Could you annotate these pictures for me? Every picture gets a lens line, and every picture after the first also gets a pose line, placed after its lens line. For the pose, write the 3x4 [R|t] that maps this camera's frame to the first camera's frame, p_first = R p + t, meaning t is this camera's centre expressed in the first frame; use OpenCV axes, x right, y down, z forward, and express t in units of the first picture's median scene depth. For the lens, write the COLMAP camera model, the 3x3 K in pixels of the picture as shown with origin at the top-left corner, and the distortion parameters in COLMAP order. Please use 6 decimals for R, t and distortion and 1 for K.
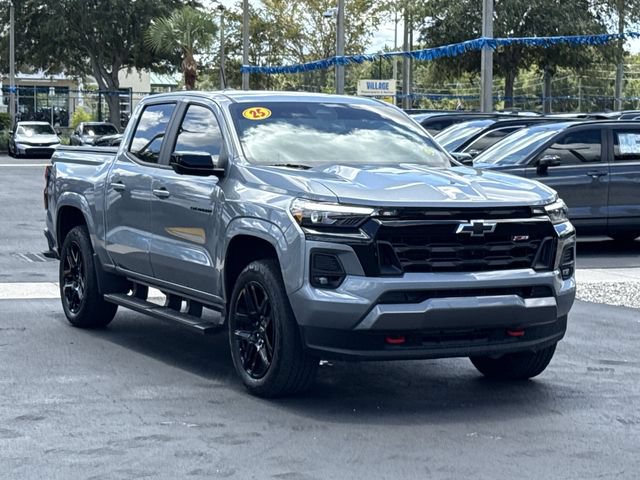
lens RADIAL K [[1500.5, 0, 320.0], [0, 1500.5, 240.0], [0, 0, 1]] dist [0.098887, 0.287113]
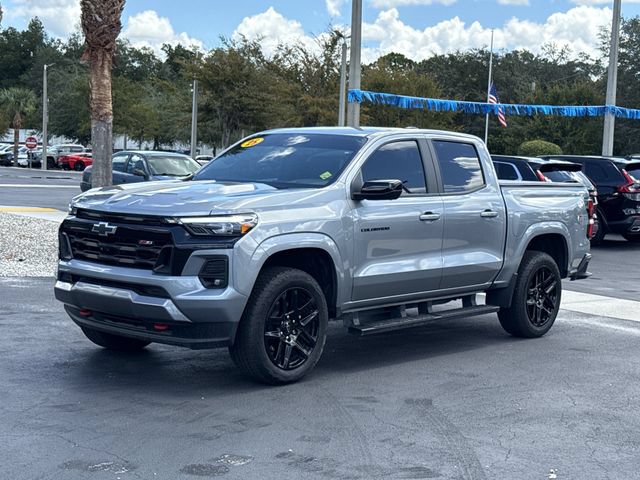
lens RADIAL K [[1104.6, 0, 320.0], [0, 1104.6, 240.0], [0, 0, 1]] dist [0.068378, 0.123689]
pose [[0.385798, 0.069954, -0.919927, 0.960134], [-0.098527, 0.994543, 0.034308, -0.045245], [0.917307, 0.077401, 0.390585, 0.790223]]
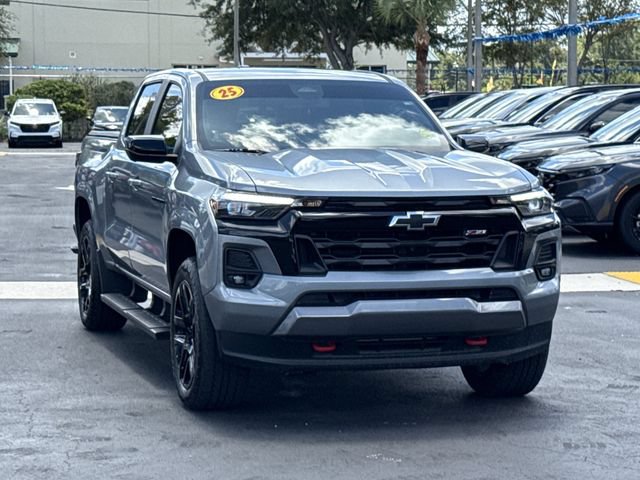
lens RADIAL K [[1703.6, 0, 320.0], [0, 1703.6, 240.0], [0, 0, 1]] dist [0.157123, 0.470681]
pose [[0.983766, 0.003240, -0.179425, 0.221557], [-0.002949, 0.999994, 0.001886, 0.001465], [0.179430, -0.001327, 0.983770, 0.013659]]
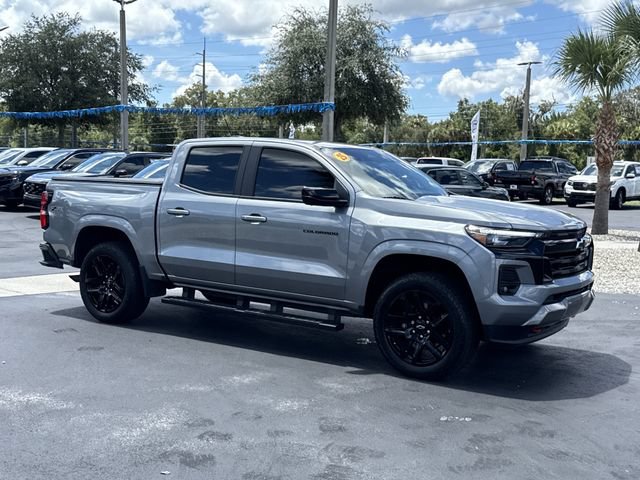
lens RADIAL K [[747.3, 0, 320.0], [0, 747.3, 240.0], [0, 0, 1]] dist [-0.001843, -0.005442]
pose [[0.870553, -0.058760, 0.488553, -0.429499], [0.037421, 0.997875, 0.053339, -0.053368], [-0.490649, -0.028152, 0.870902, 0.498039]]
